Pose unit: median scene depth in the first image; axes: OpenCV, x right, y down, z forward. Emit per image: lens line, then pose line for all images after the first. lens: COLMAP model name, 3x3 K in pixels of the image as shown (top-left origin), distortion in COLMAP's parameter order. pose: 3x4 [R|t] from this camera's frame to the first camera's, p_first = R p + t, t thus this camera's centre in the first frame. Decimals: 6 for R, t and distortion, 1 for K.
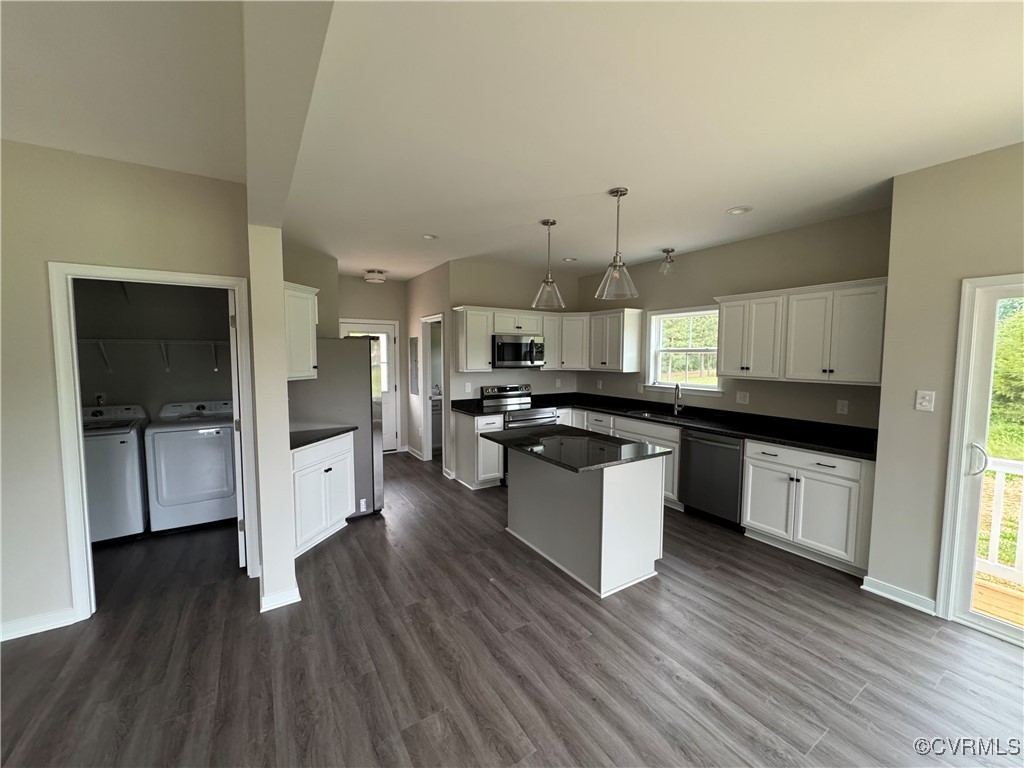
lens RADIAL K [[410.8, 0, 508.9], [0, 410.8, 379.0], [0, 0, 1]] dist [0.002684, 0.000080]
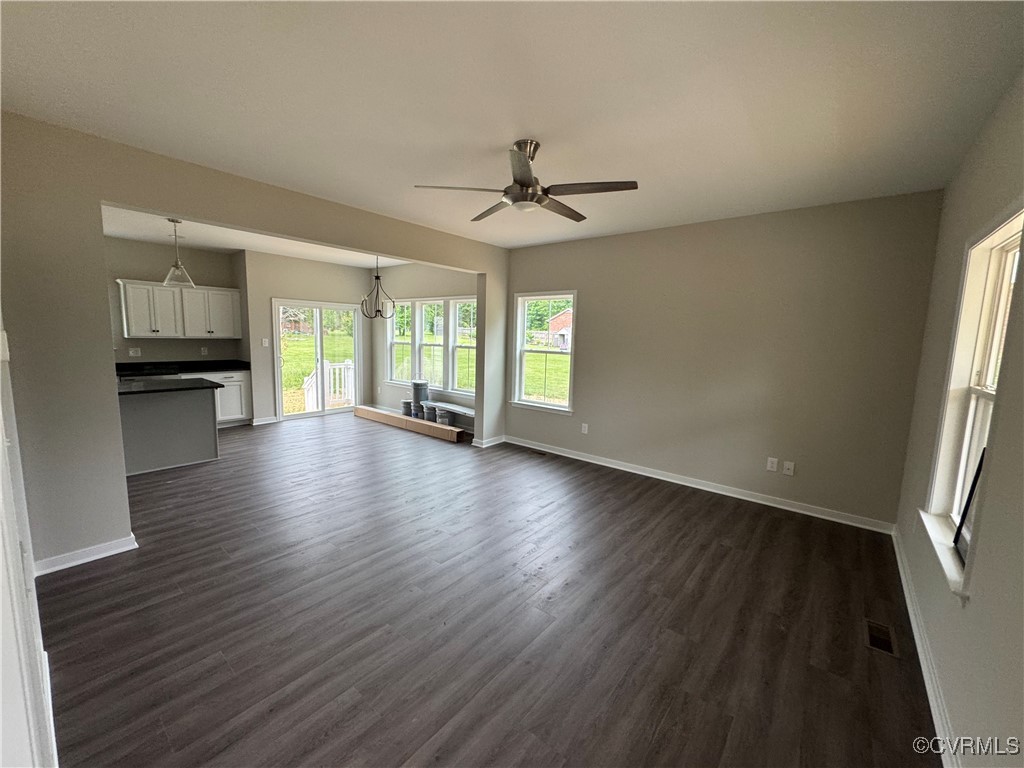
lens RADIAL K [[410.8, 0, 508.1], [0, 410.8, 387.0], [0, 0, 1]] dist [0.002684, 0.000080]
pose [[-0.326788, -0.107149, 0.939004, -1.759063], [0.050538, 0.990150, 0.130573, 0.062054], [-0.943746, 0.090125, -0.318154, 0.368821]]
